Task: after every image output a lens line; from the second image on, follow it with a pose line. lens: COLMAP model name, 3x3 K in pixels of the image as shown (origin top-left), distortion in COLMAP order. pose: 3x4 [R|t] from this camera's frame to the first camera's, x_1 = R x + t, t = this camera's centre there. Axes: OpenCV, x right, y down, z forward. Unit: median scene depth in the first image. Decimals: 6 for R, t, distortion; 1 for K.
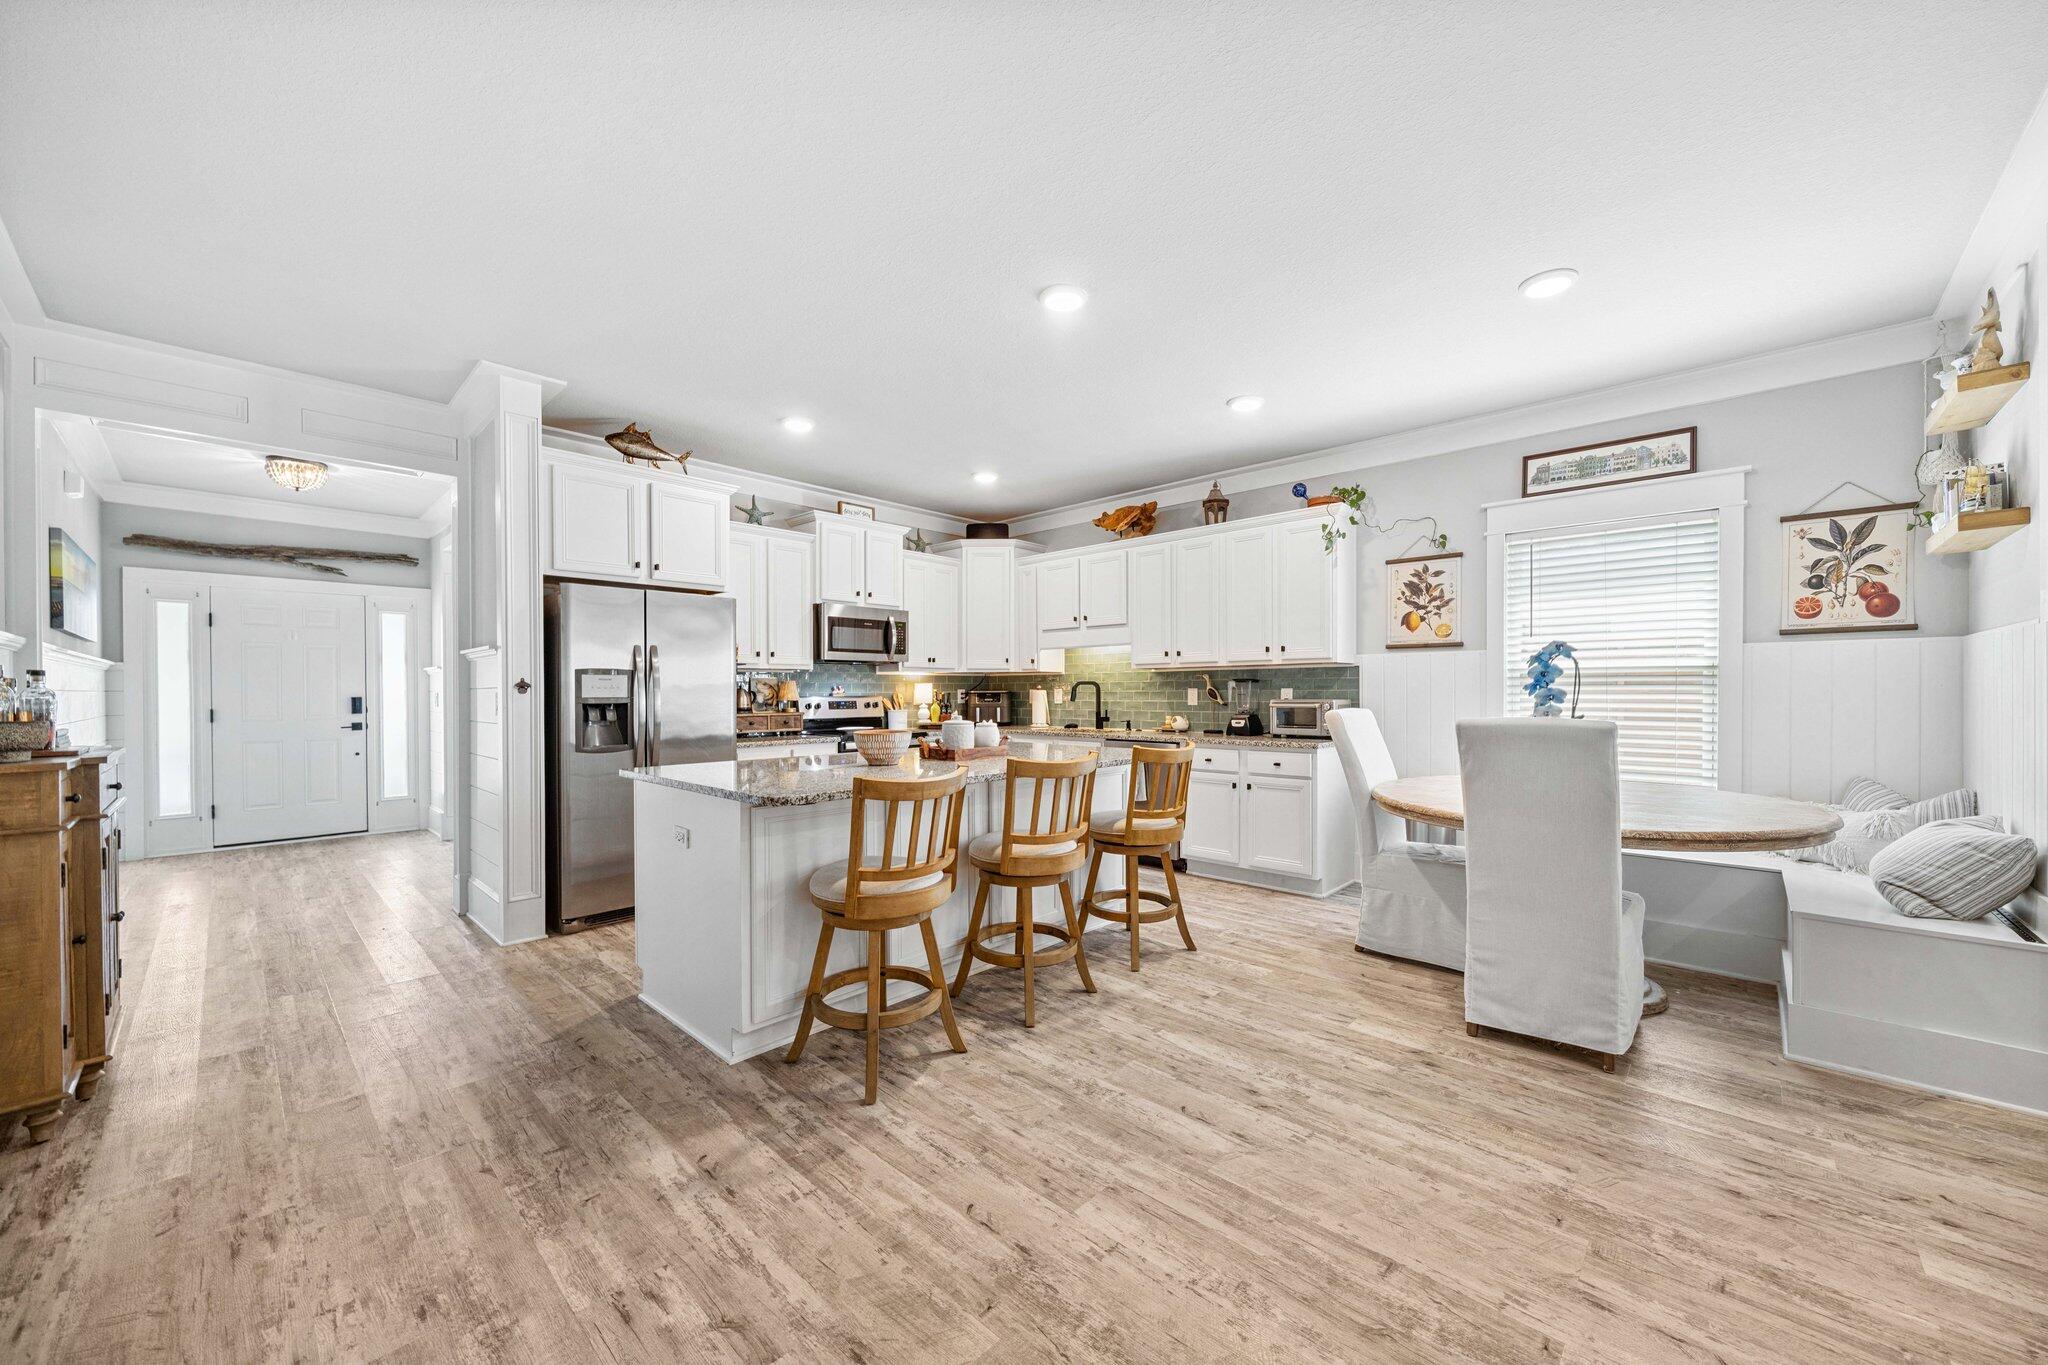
lens RADIAL K [[761.5, 0, 1022.1], [0, 761.5, 695.1], [0, 0, 1]] dist [-0.002247, -0.000129]
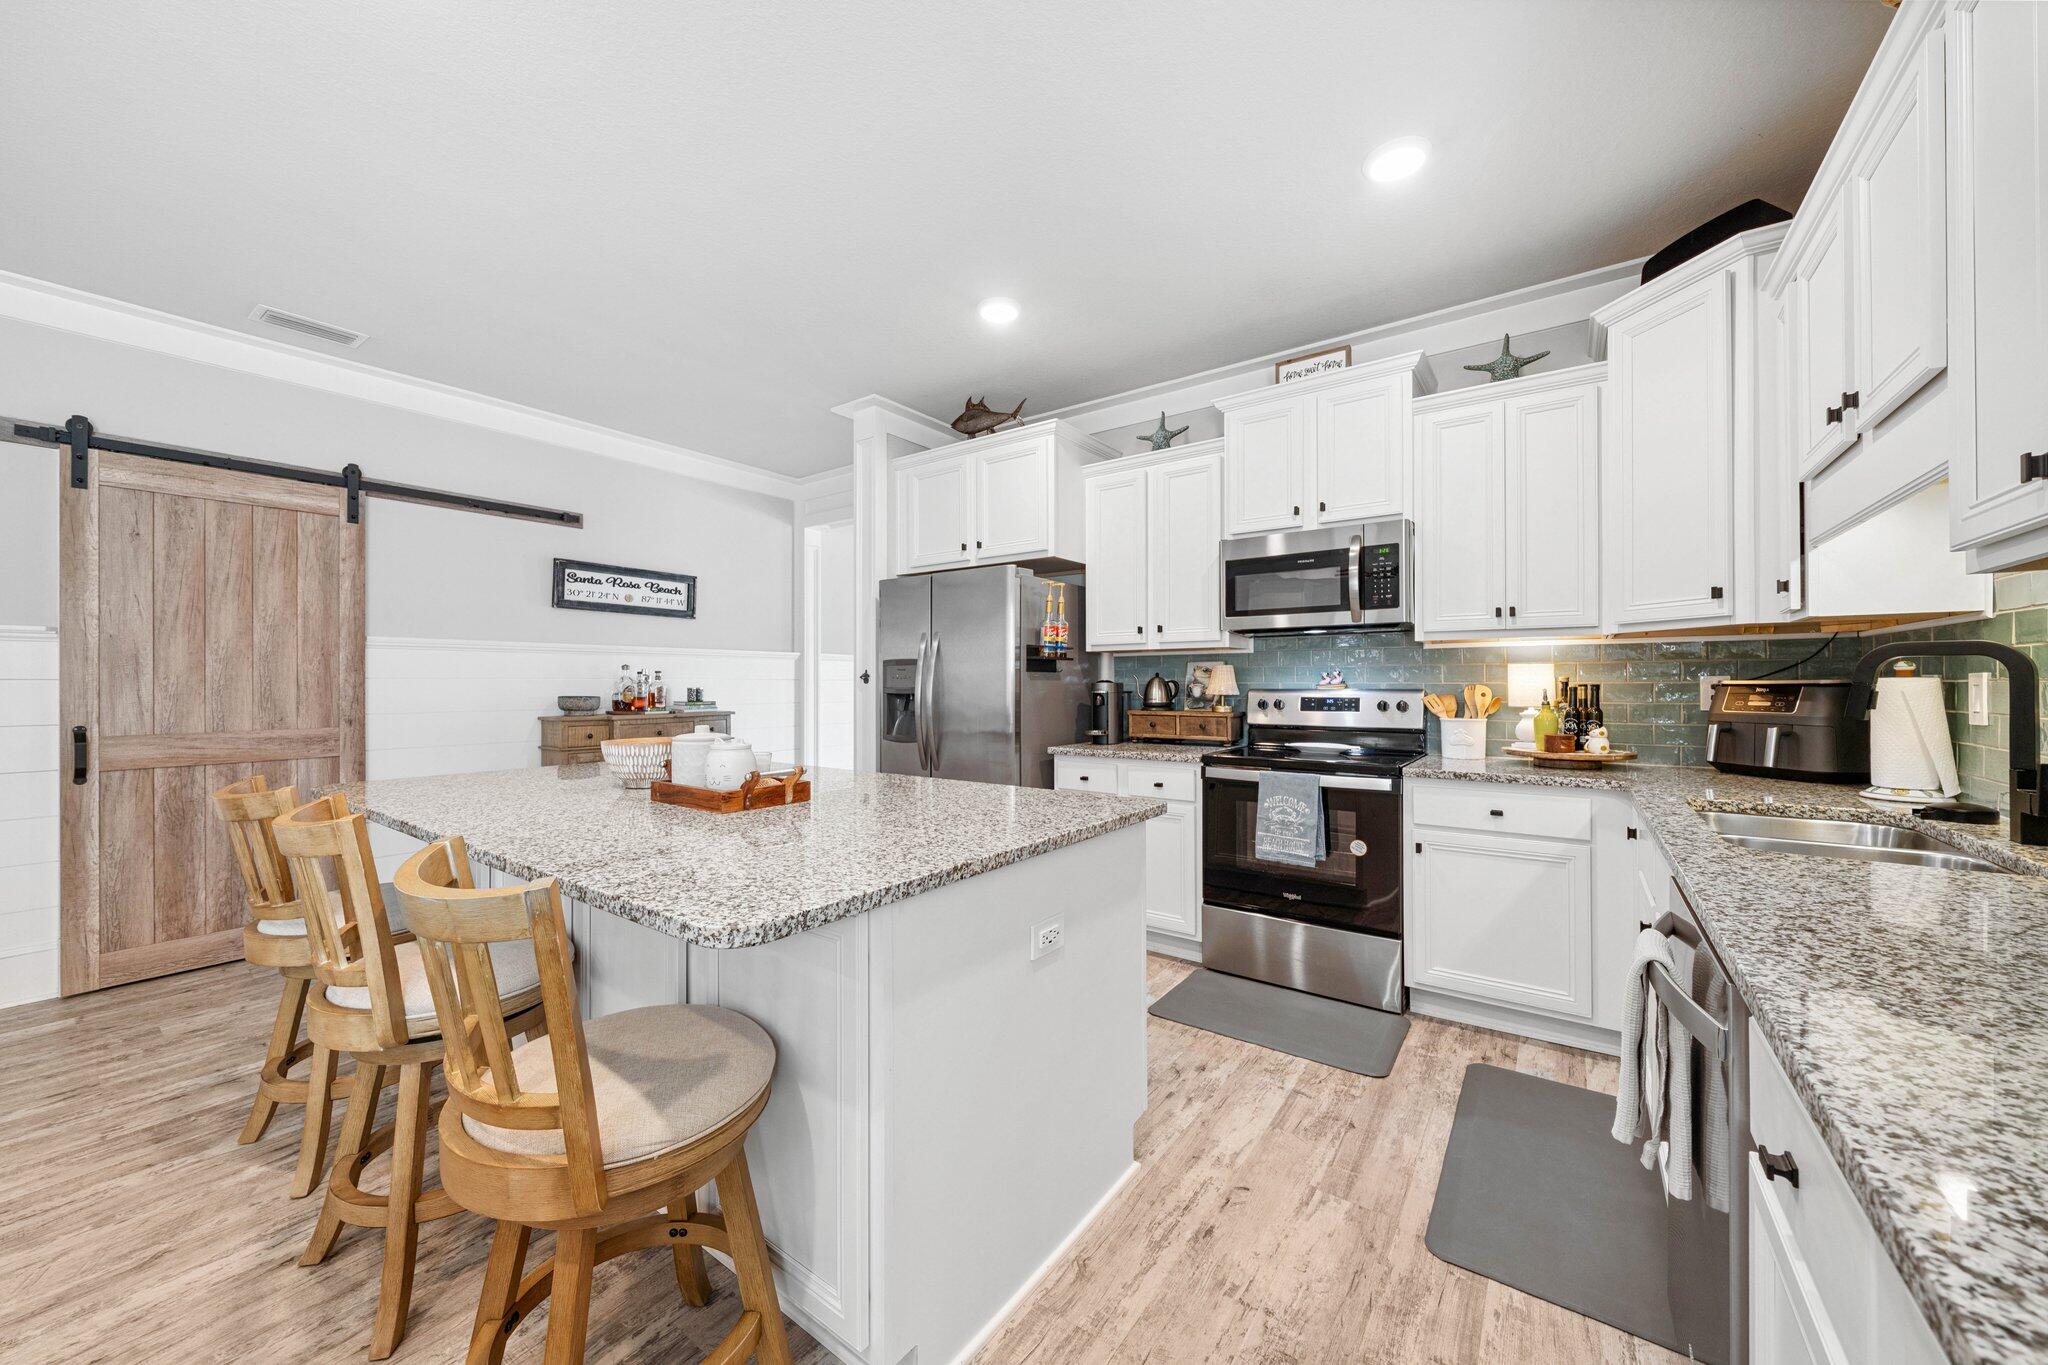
lens RADIAL K [[740.1, 0, 1016.4], [0, 740.1, 679.8], [0, 0, 1]] dist [-0.000535, -0.000283]
pose [[0.122073, 0.000208, -0.992521, 0.446406], [-0.002003, 0.999998, -0.000037, -0.007735], [0.992519, 0.001993, 0.122073, 1.026733]]
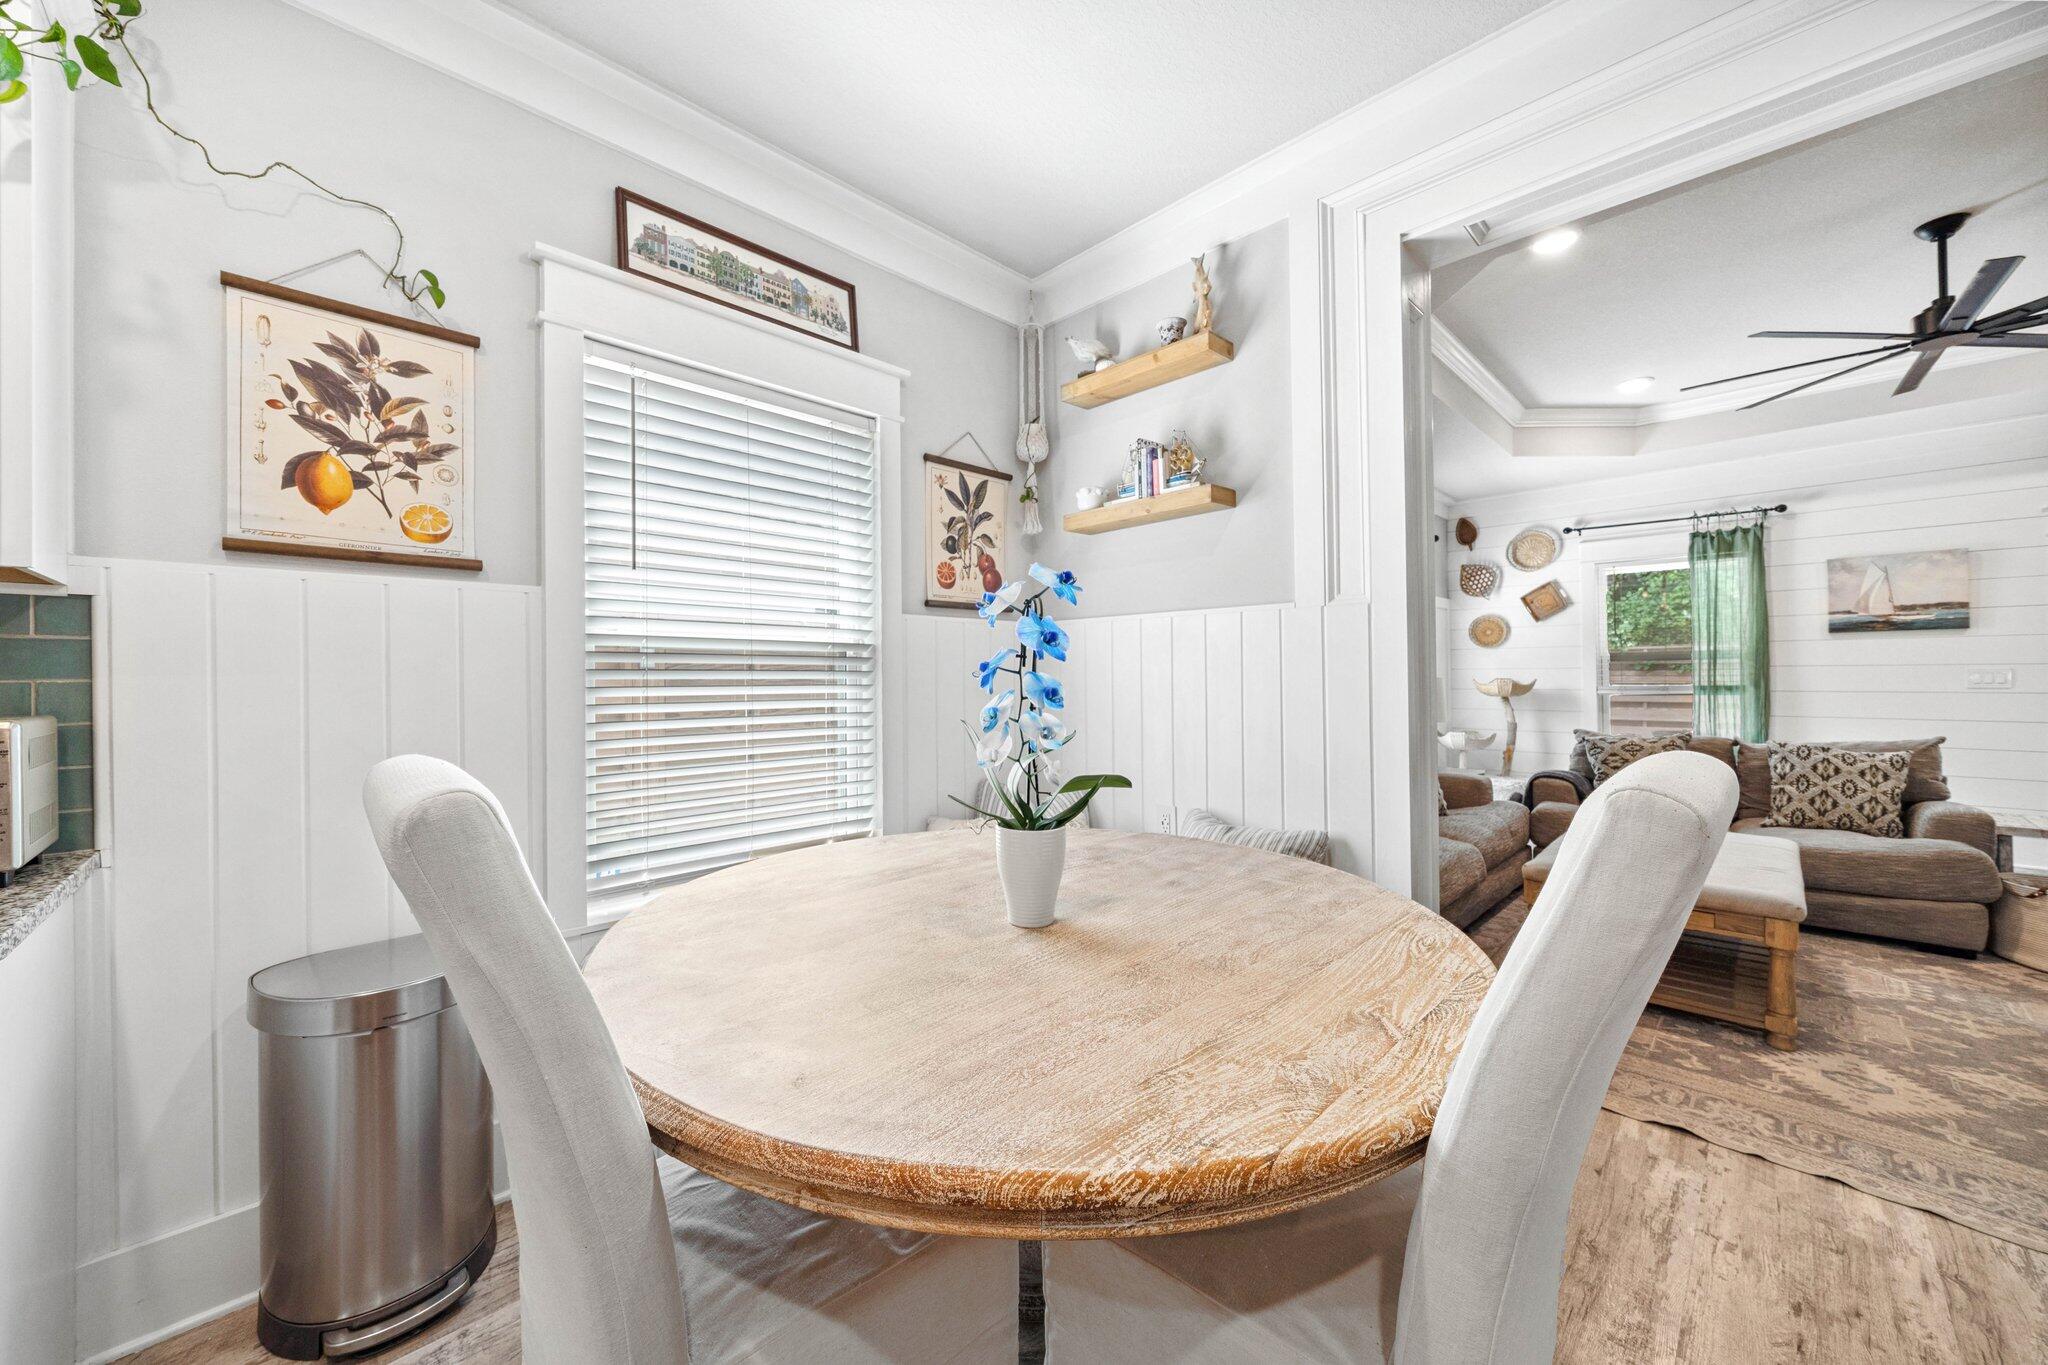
lens RADIAL K [[750.8, 0, 1011.4], [0, 750.8, 674.4], [0, 0, 1]] dist [-0.002576, -0.000067]
pose [[0.039974, 0.005458, 0.999186, 0.215961], [0.011013, 0.999922, -0.005903, -0.004472], [-0.999140, 0.011240, 0.039910, 0.783787]]
